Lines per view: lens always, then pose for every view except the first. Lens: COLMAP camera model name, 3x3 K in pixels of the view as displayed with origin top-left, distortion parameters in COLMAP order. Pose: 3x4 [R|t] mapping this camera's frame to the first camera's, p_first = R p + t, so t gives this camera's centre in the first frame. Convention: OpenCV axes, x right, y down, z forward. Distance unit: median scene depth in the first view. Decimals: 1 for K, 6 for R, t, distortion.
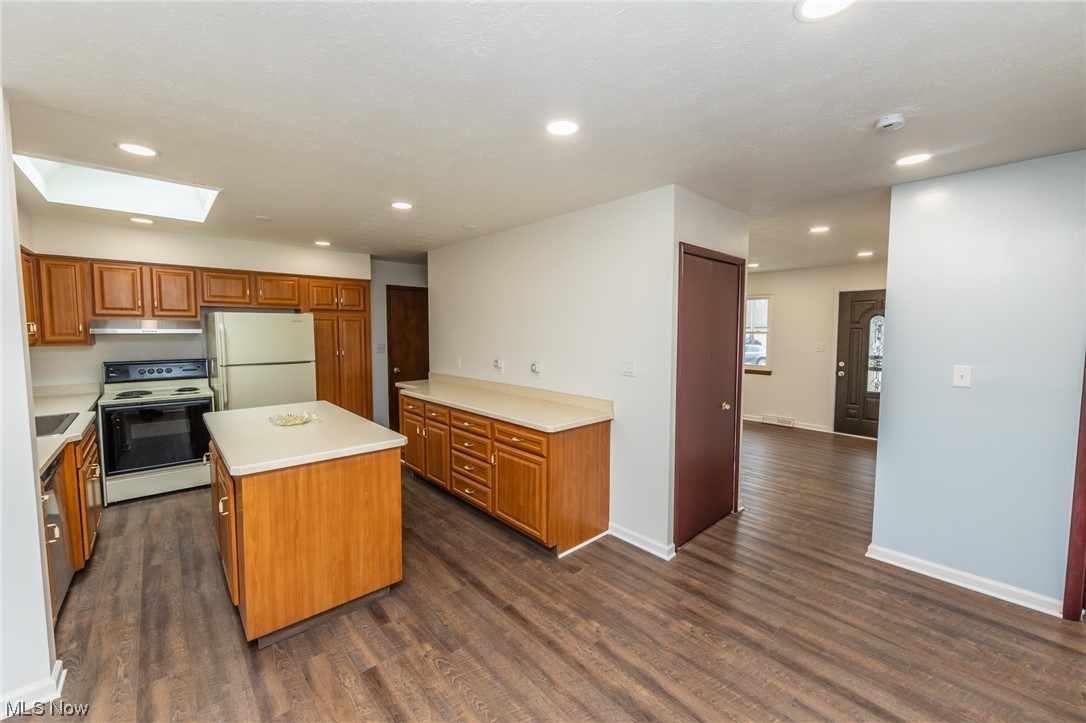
lens RADIAL K [[424.2, 0, 541.9], [0, 424.2, 355.0], [0, 0, 1]] dist [-0.002700, -0.000369]
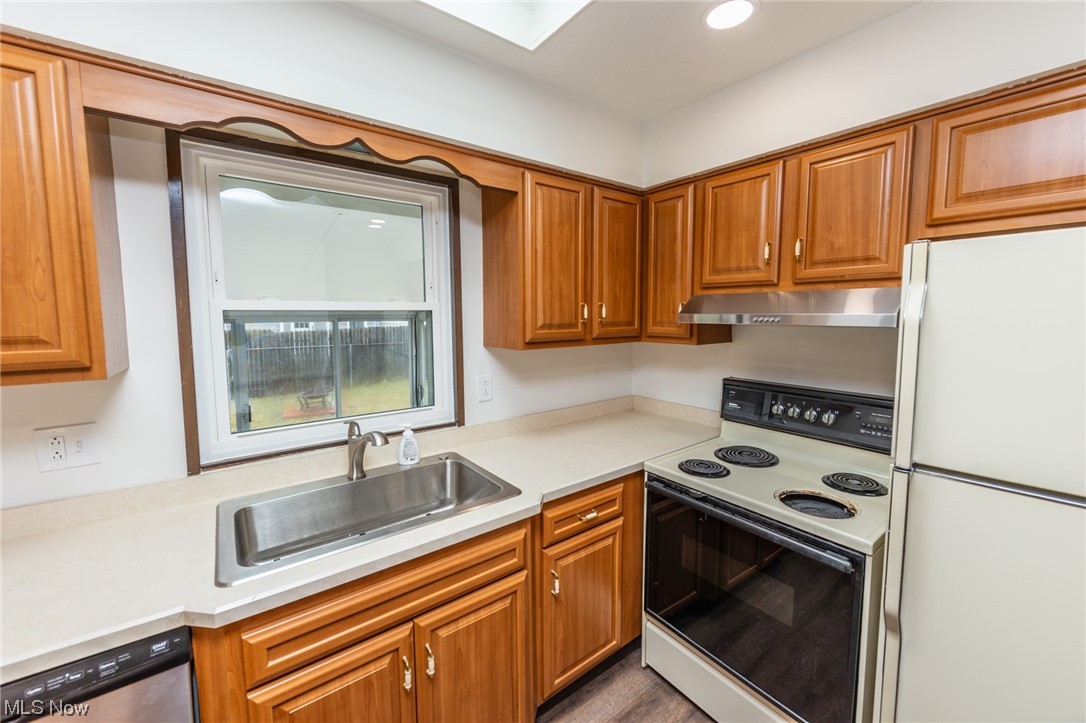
lens RADIAL K [[424.2, 0, 542.4], [0, 424.2, 348.8], [0, 0, 1]] dist [-0.002700, -0.000369]
pose [[-0.095271, 0.078887, -0.992321, -0.673480], [-0.060450, 0.994557, 0.084869, -0.065110], [0.993614, 0.068071, -0.089983, 1.100941]]
